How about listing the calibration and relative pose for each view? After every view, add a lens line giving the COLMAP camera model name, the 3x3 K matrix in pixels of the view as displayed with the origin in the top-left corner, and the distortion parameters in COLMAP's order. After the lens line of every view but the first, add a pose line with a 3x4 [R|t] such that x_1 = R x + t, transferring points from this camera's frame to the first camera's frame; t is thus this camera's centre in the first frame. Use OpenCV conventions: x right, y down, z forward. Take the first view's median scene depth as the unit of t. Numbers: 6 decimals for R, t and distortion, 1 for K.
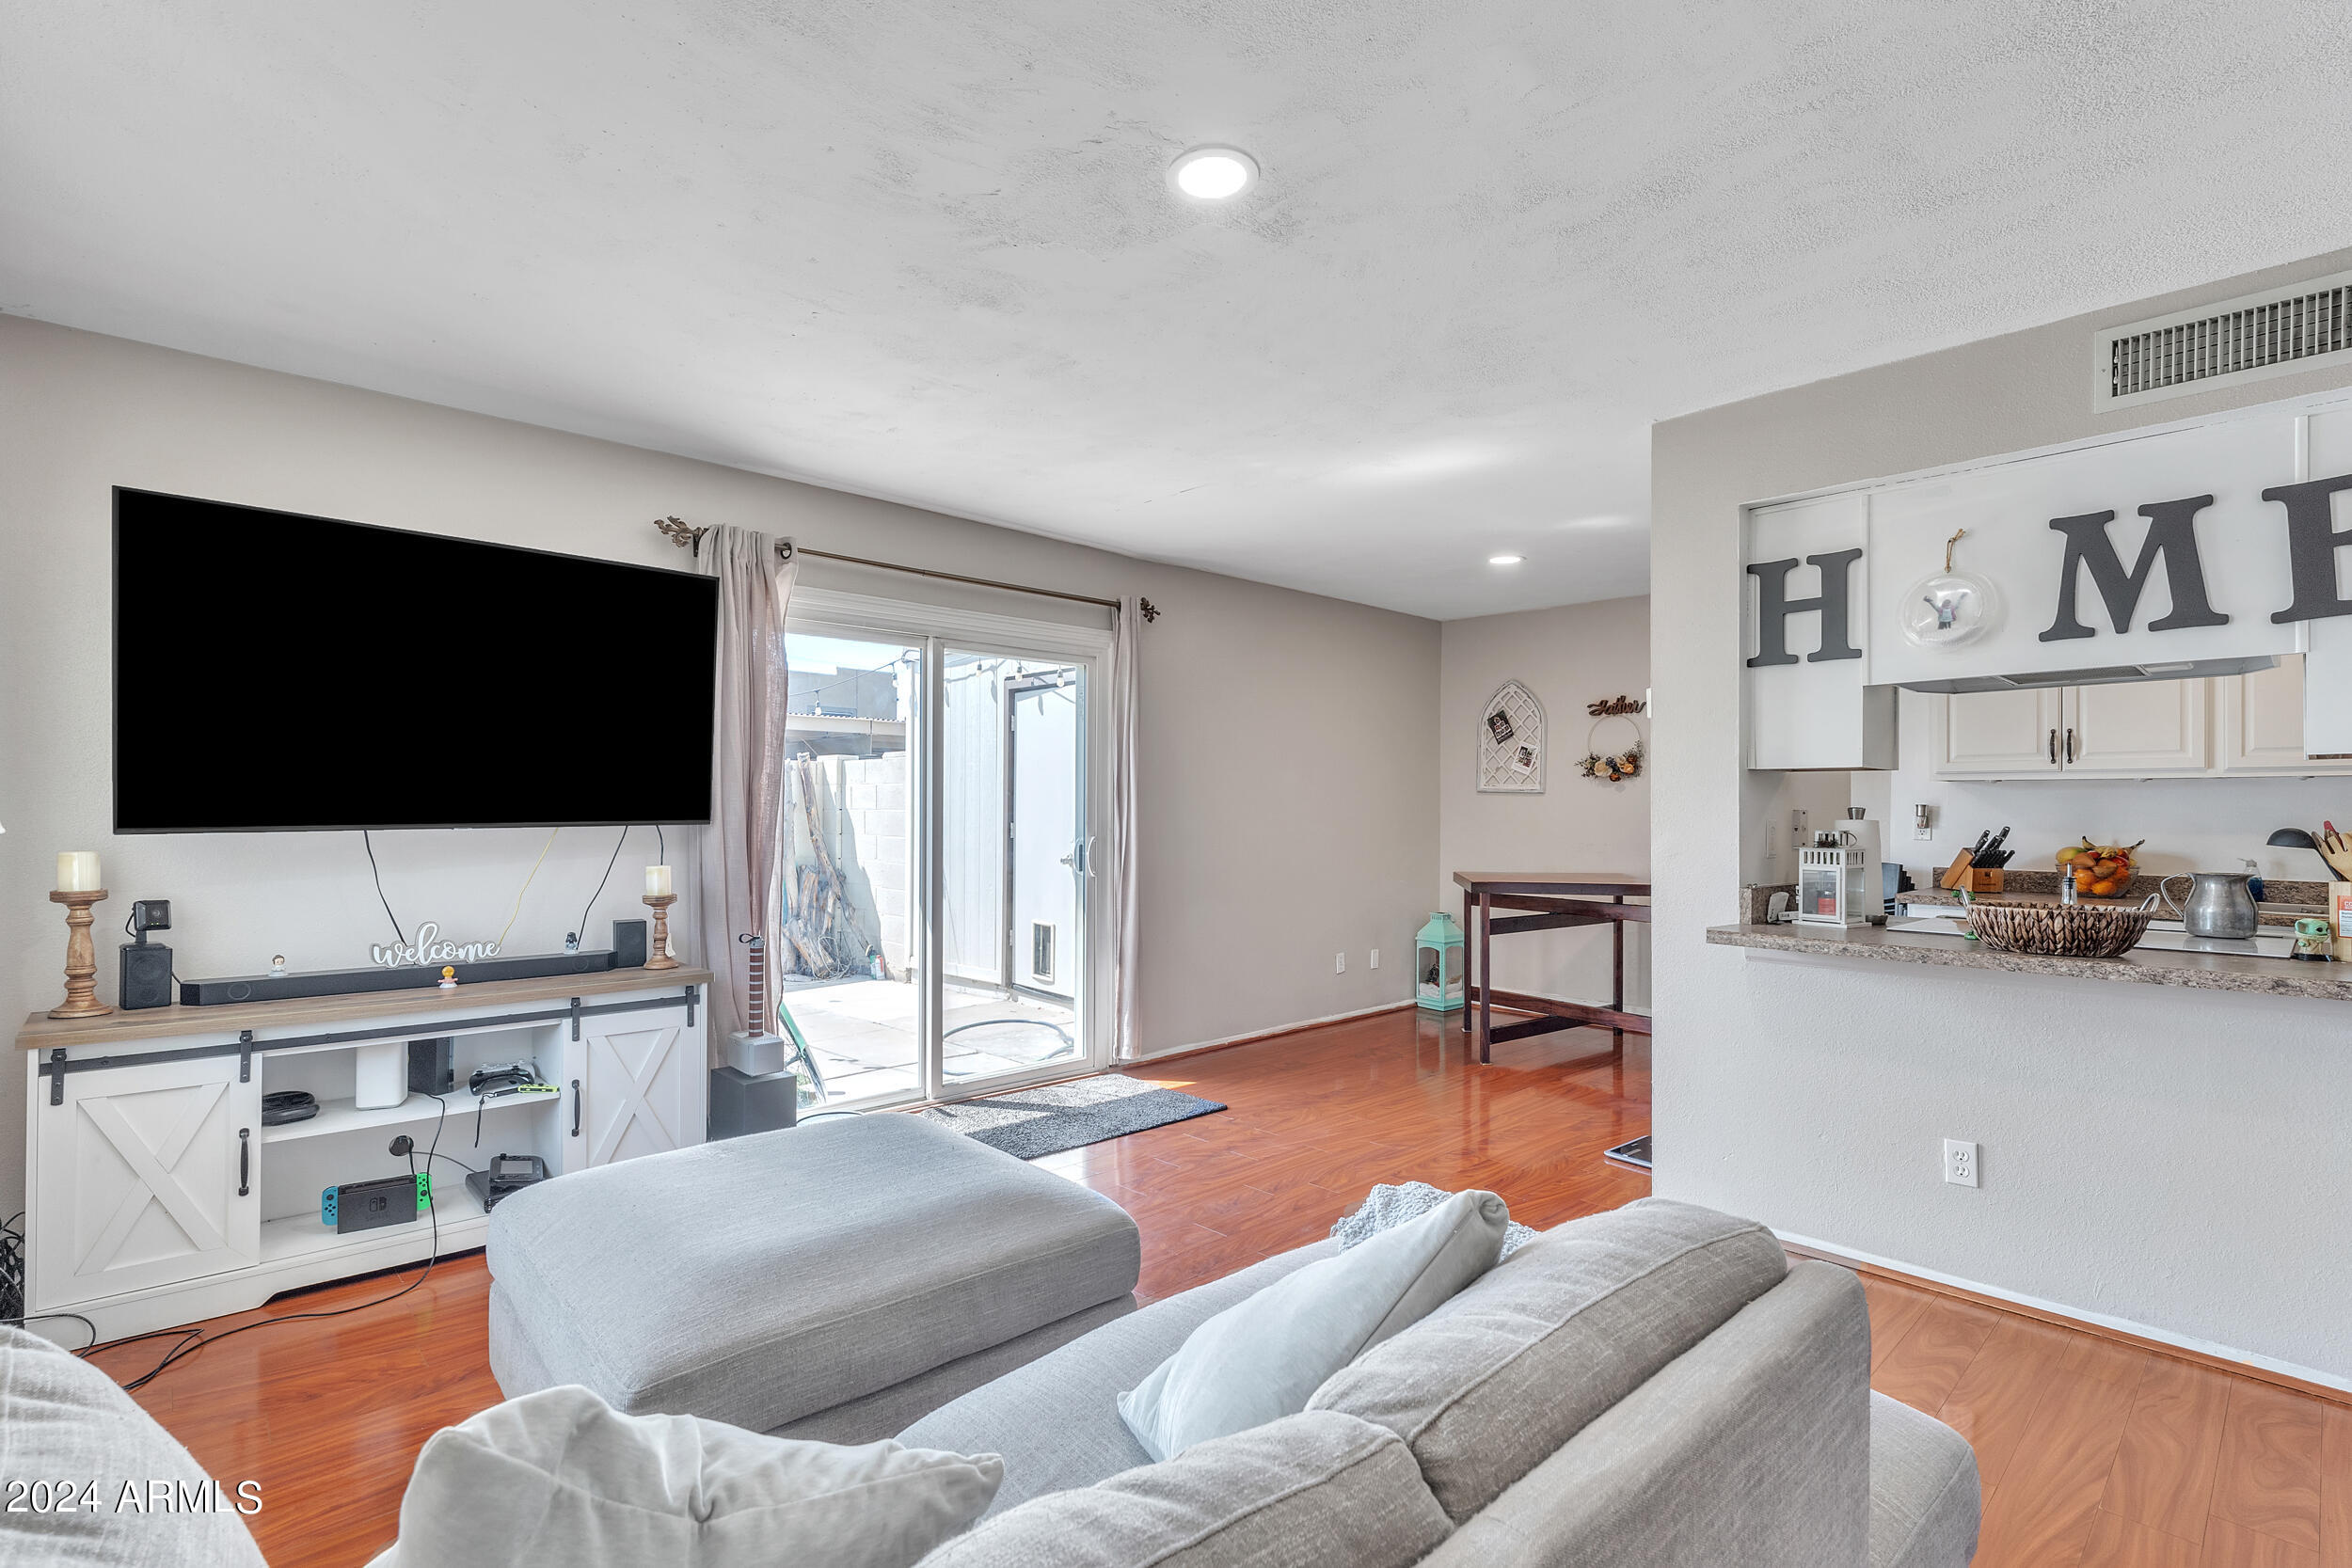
lens RADIAL K [[1088.0, 0, 1169.1], [0, 1088.0, 803.9], [0, 0, 1]] dist [0.001663, -0.001533]
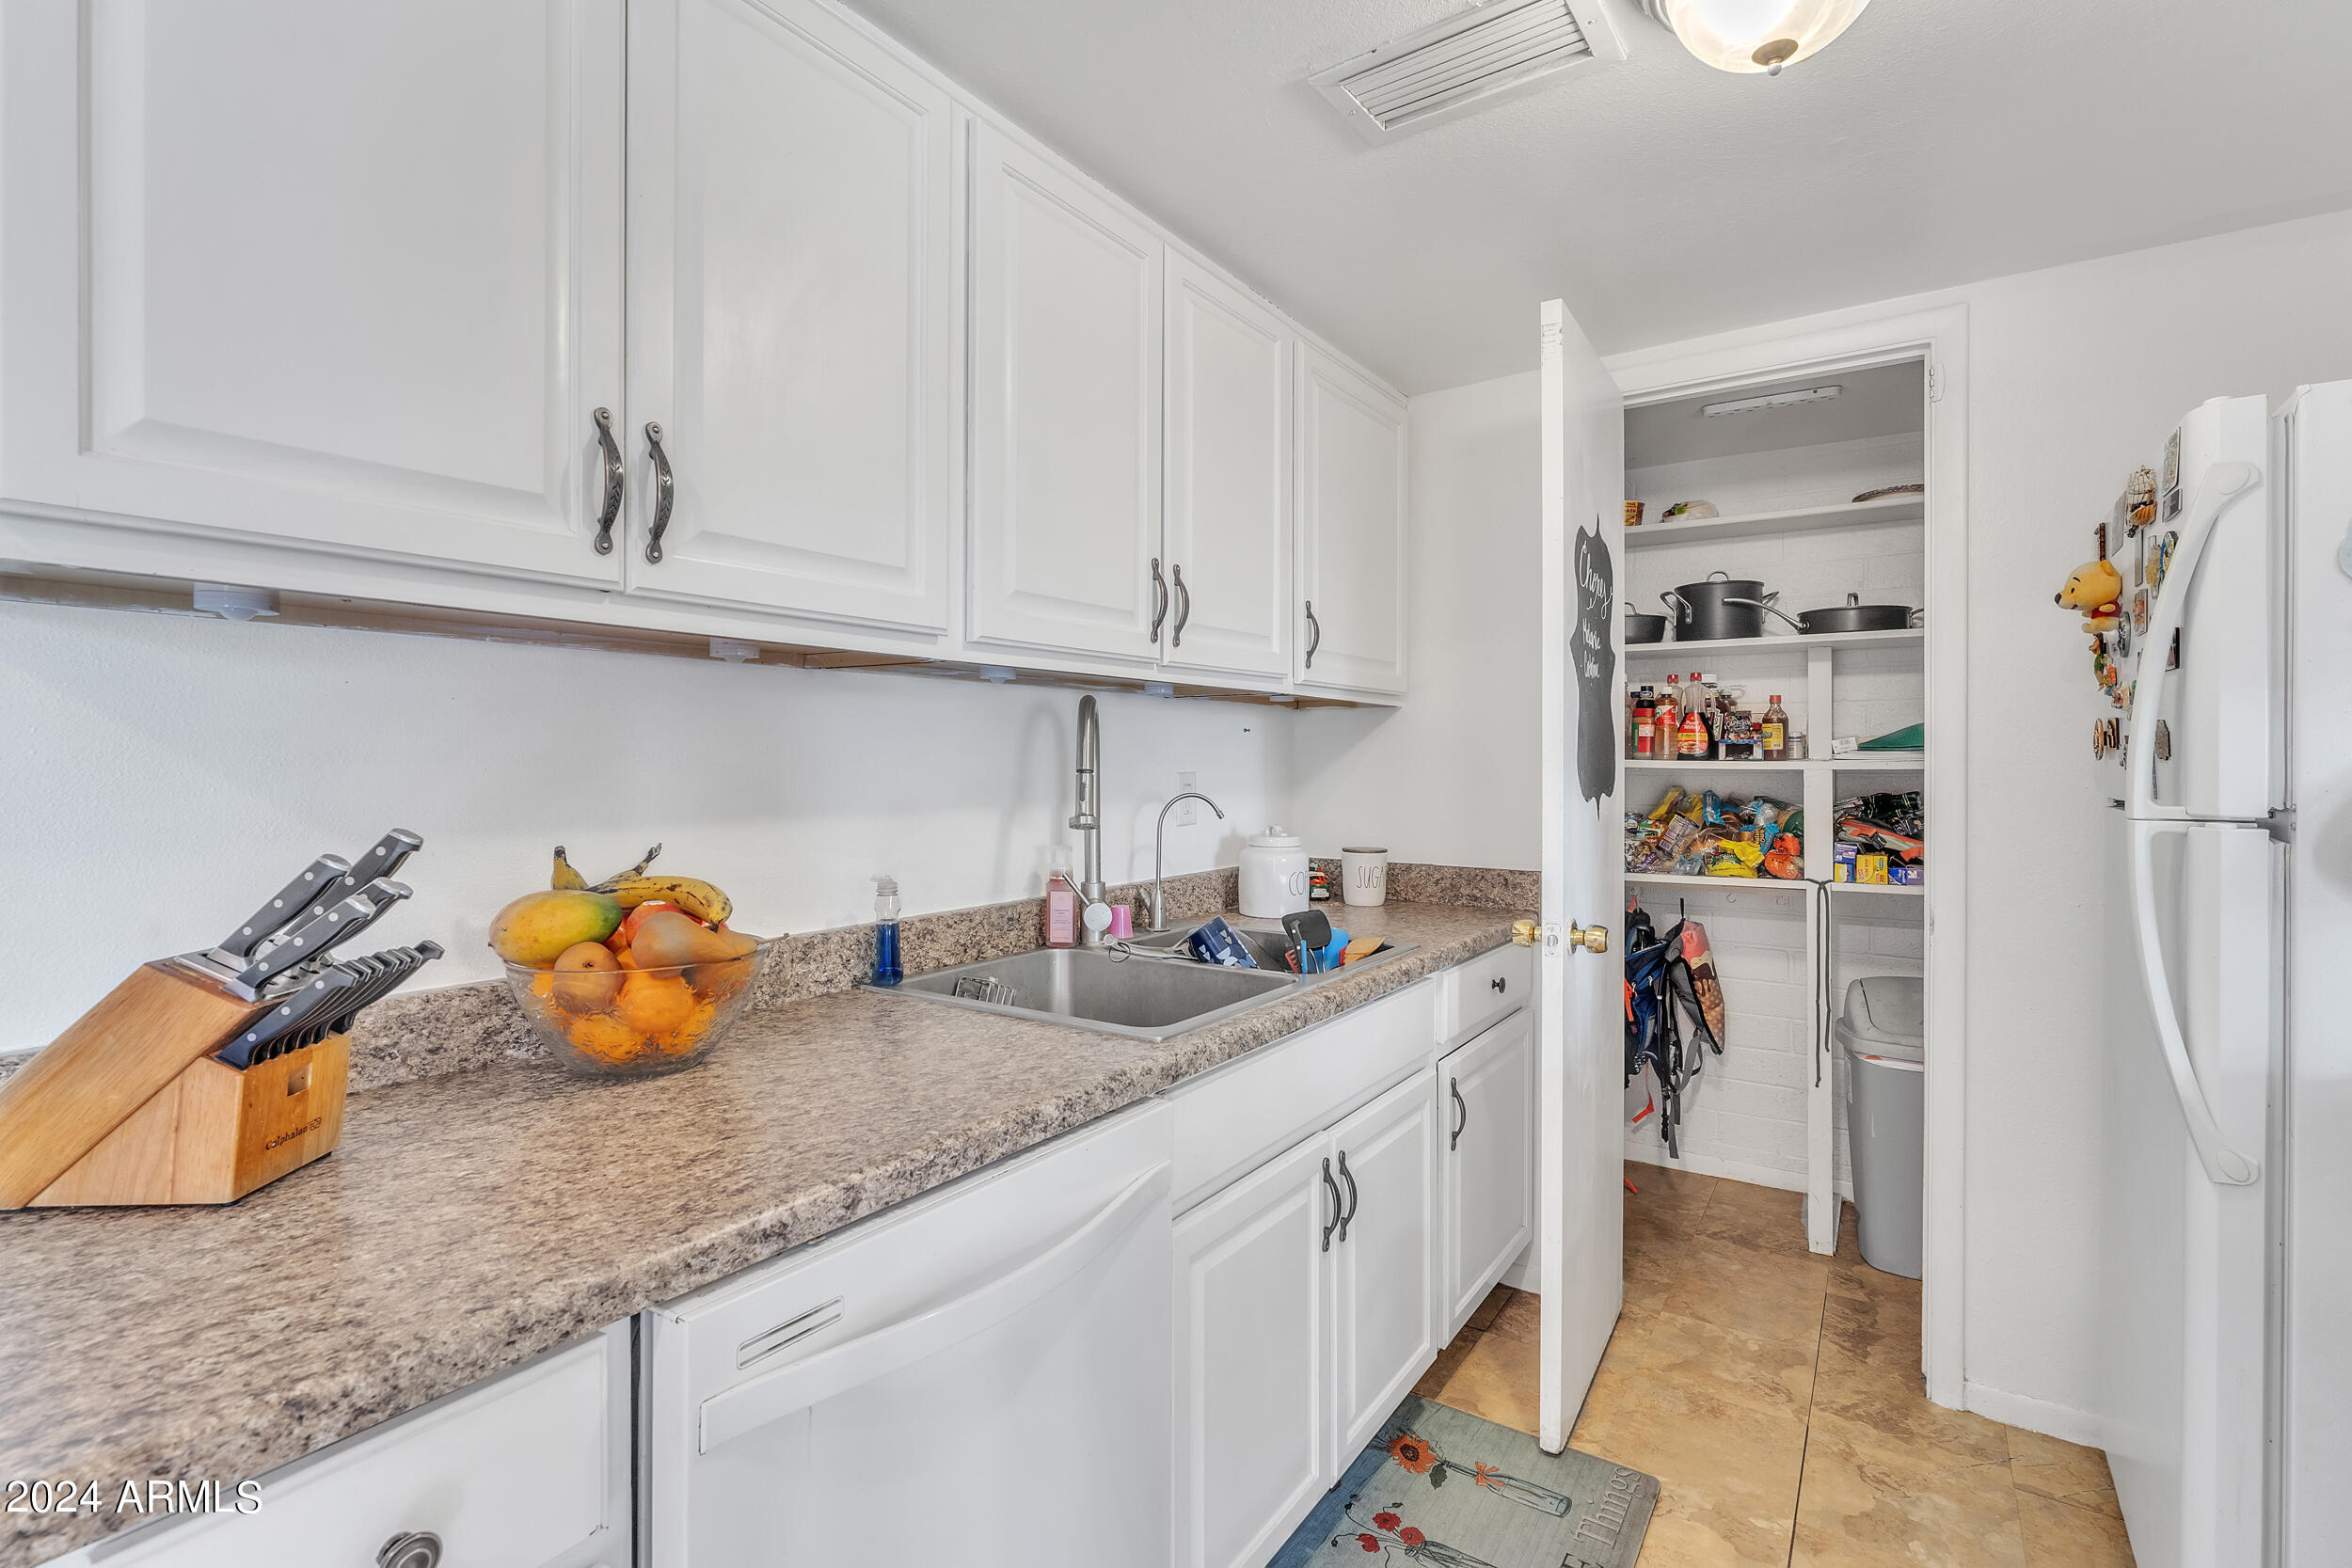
lens RADIAL K [[1088.0, 0, 1178.4], [0, 1088.0, 772.1], [0, 0, 1]] dist [0.001663, -0.001533]
pose [[-0.242035, -0.009600, 0.970220, 0.528010], [-0.005209, 0.999949, 0.008594, 0.007222], [-0.970253, -0.002974, -0.242073, 0.895262]]
